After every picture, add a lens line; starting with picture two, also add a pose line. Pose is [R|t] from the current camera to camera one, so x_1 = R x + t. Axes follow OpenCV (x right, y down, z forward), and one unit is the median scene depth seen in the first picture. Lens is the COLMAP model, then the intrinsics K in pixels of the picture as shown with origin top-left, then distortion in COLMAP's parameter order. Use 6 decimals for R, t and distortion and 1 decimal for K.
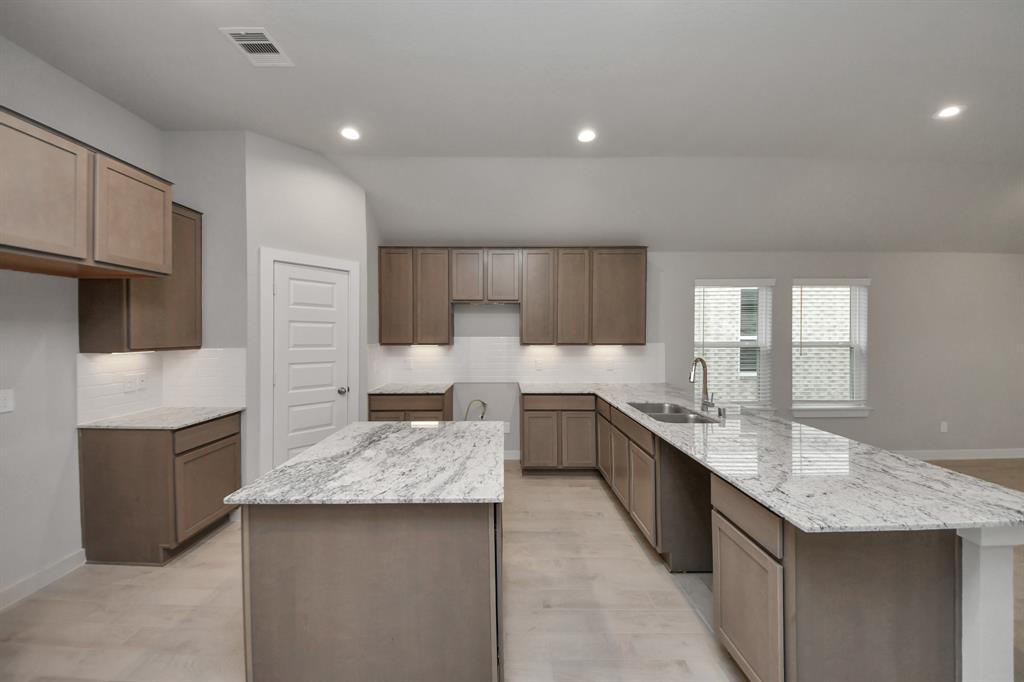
lens RADIAL K [[364.9, 0, 508.6], [0, 364.9, 338.8], [0, 0, 1]] dist [0.002769, -0.002846]
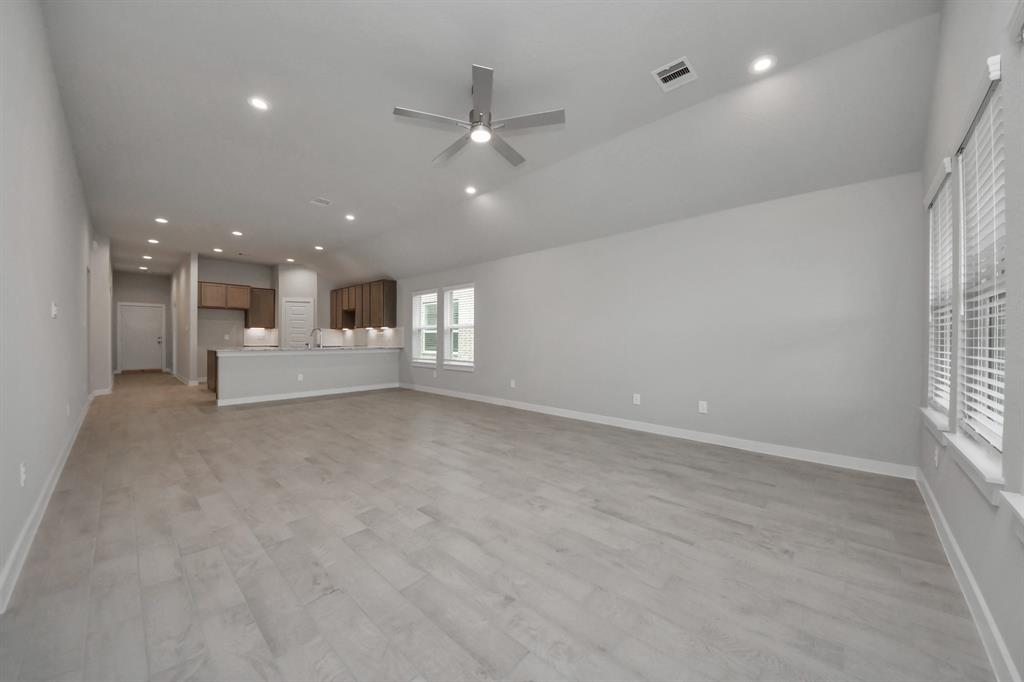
lens RADIAL K [[364.9, 0, 509.1], [0, 364.9, 343.9], [0, 0, 1]] dist [0.002769, -0.002846]
pose [[0.735516, 0.012324, -0.677395, 2.590189], [-0.009819, 0.999923, 0.007530, 0.101592], [0.677436, 0.001113, 0.735581, -0.018686]]
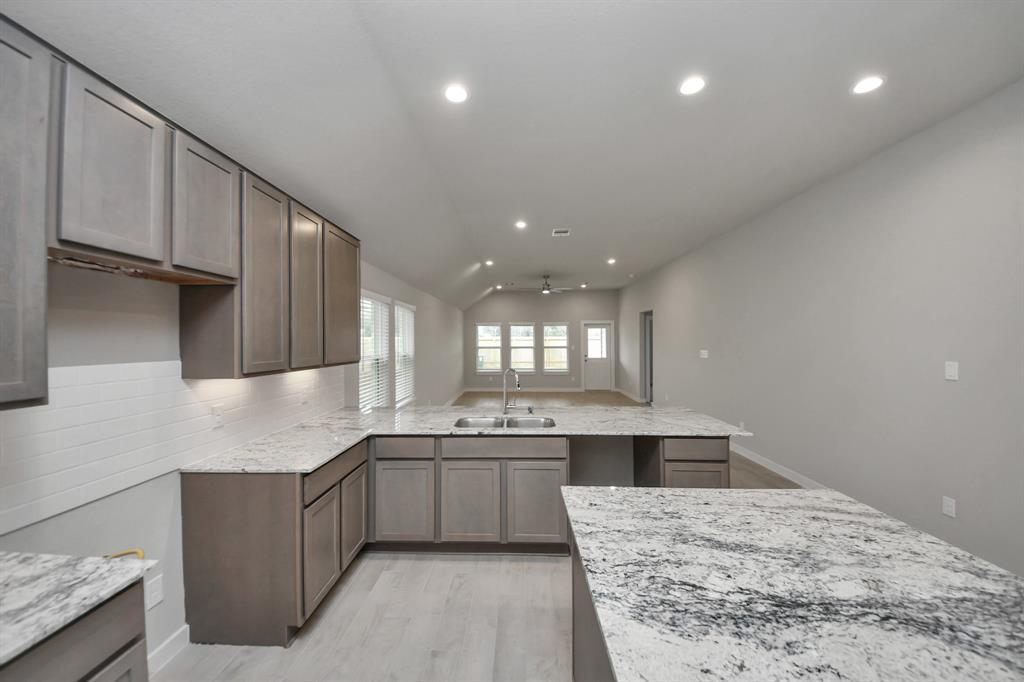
lens RADIAL K [[364.9, 0, 515.7], [0, 364.9, 340.5], [0, 0, 1]] dist [0.002769, -0.002846]
pose [[0.037540, 0.004599, 0.999285, -0.478373], [0.012347, 0.999911, -0.005066, -0.030018], [-0.999219, 0.012529, 0.037480, 0.745257]]
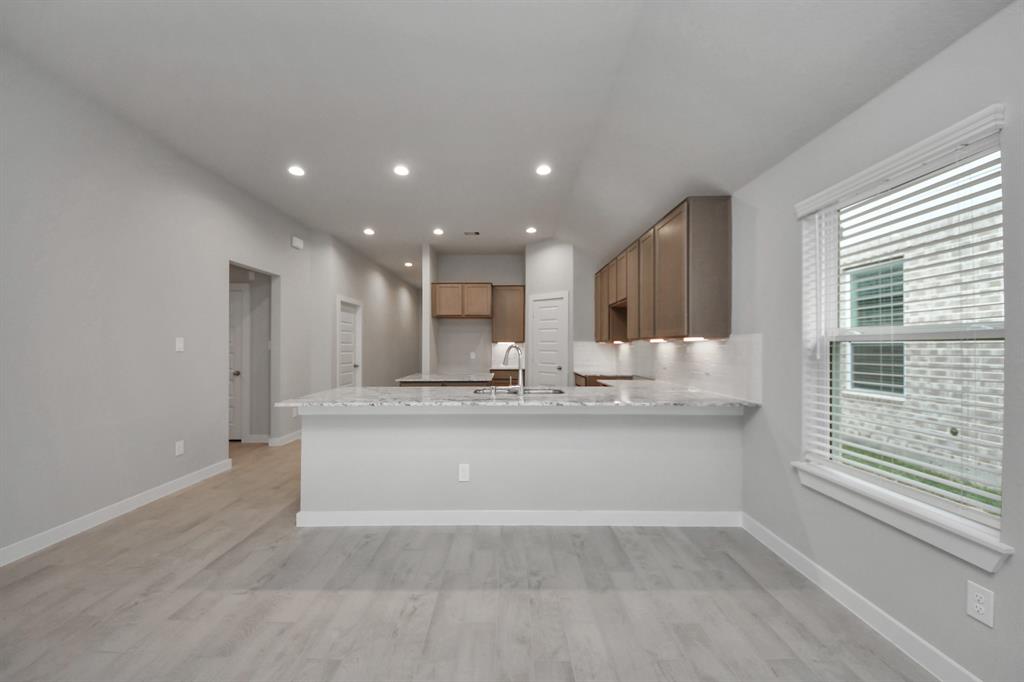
lens RADIAL K [[364.9, 0, 513.0], [0, 364.9, 341.0], [0, 0, 1]] dist [0.002769, -0.002846]
pose [[0.016707, -0.013844, -0.999765, 1.228985], [-0.003303, 0.999898, -0.013901, 0.038891], [0.999855, 0.003534, 0.016659, 0.746182]]
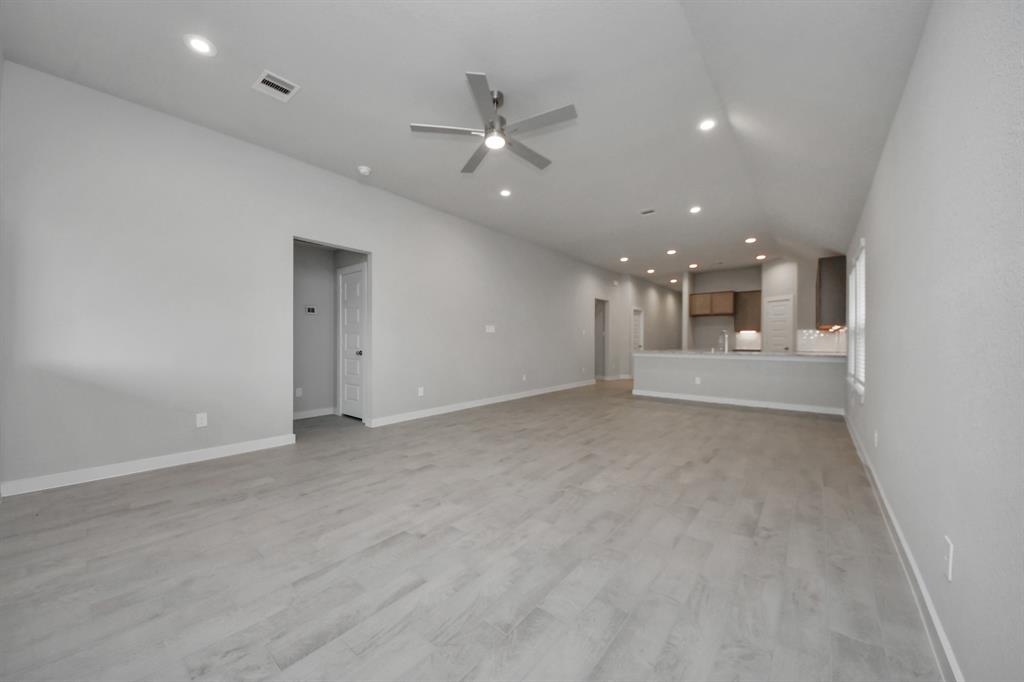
lens RADIAL K [[364.9, 0, 499.1], [0, 364.9, 342.1], [0, 0, 1]] dist [0.002769, -0.002846]
pose [[-0.644512, 0.002345, -0.764591, 2.610843], [-0.009569, 0.999892, 0.011134, 0.088210], [0.764535, 0.014492, -0.644420, 1.093171]]
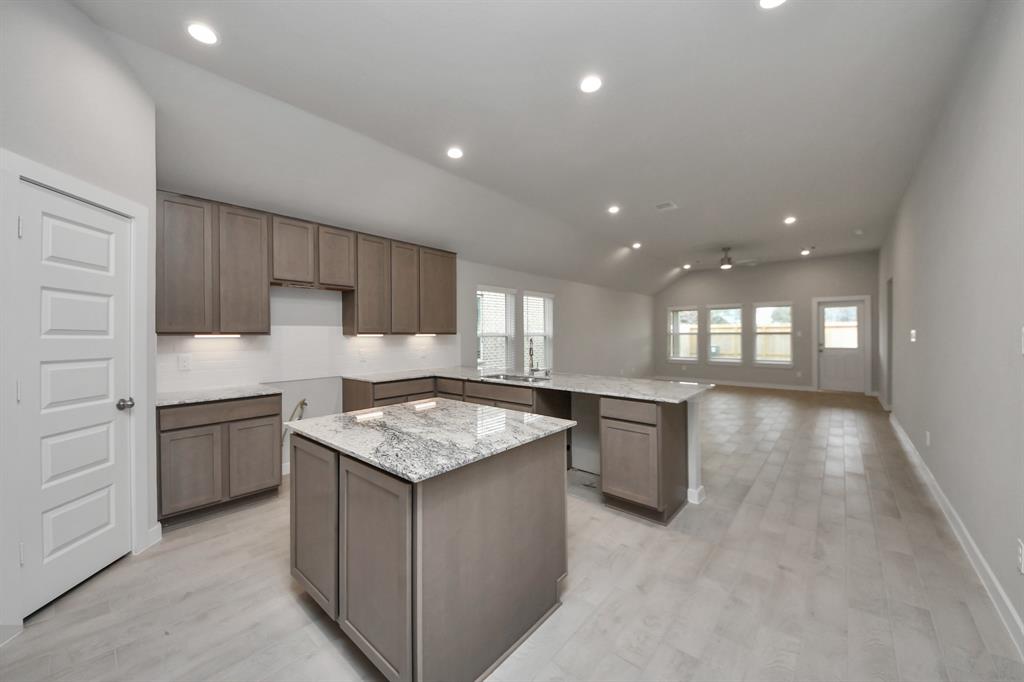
lens RADIAL K [[364.9, 0, 499.9], [0, 364.9, 340.8], [0, 0, 1]] dist [0.002769, -0.002846]
pose [[0.679138, -0.014774, 0.733862, -0.475410], [0.011808, 0.999888, 0.009202, 0.033343], [-0.733916, 0.002416, 0.679236, 0.081179]]
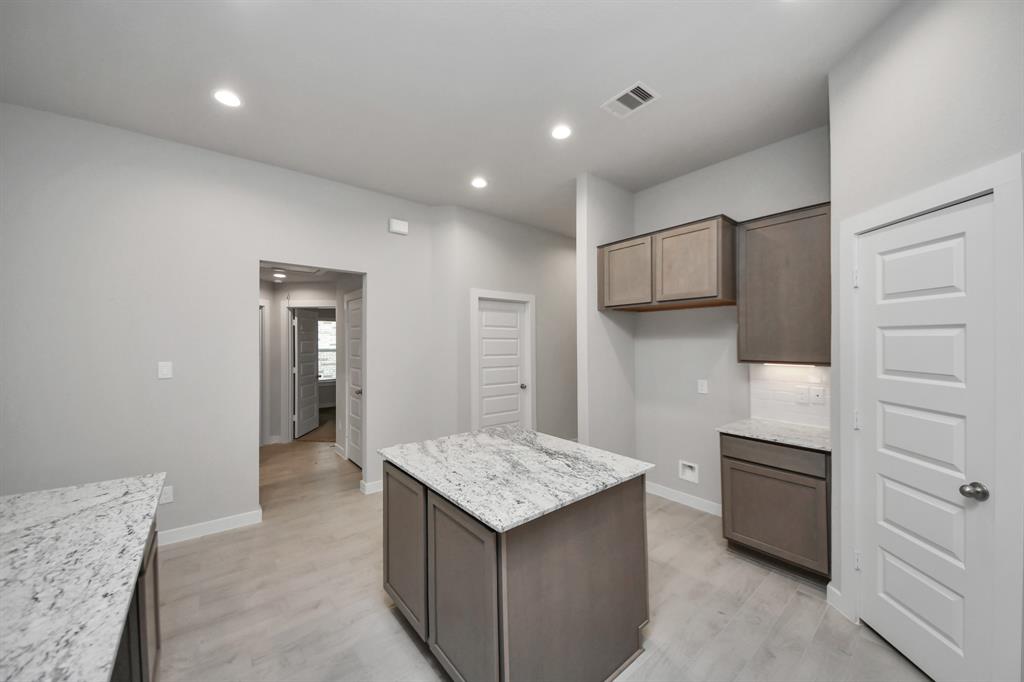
lens RADIAL K [[364.9, 0, 520.7], [0, 364.9, 338.0], [0, 0, 1]] dist [0.002769, -0.002846]
pose [[-0.777545, -0.002460, -0.628823, 0.193965], [0.003243, 0.999963, -0.007922, -0.020838], [0.628820, -0.008199, -0.777508, 0.989982]]
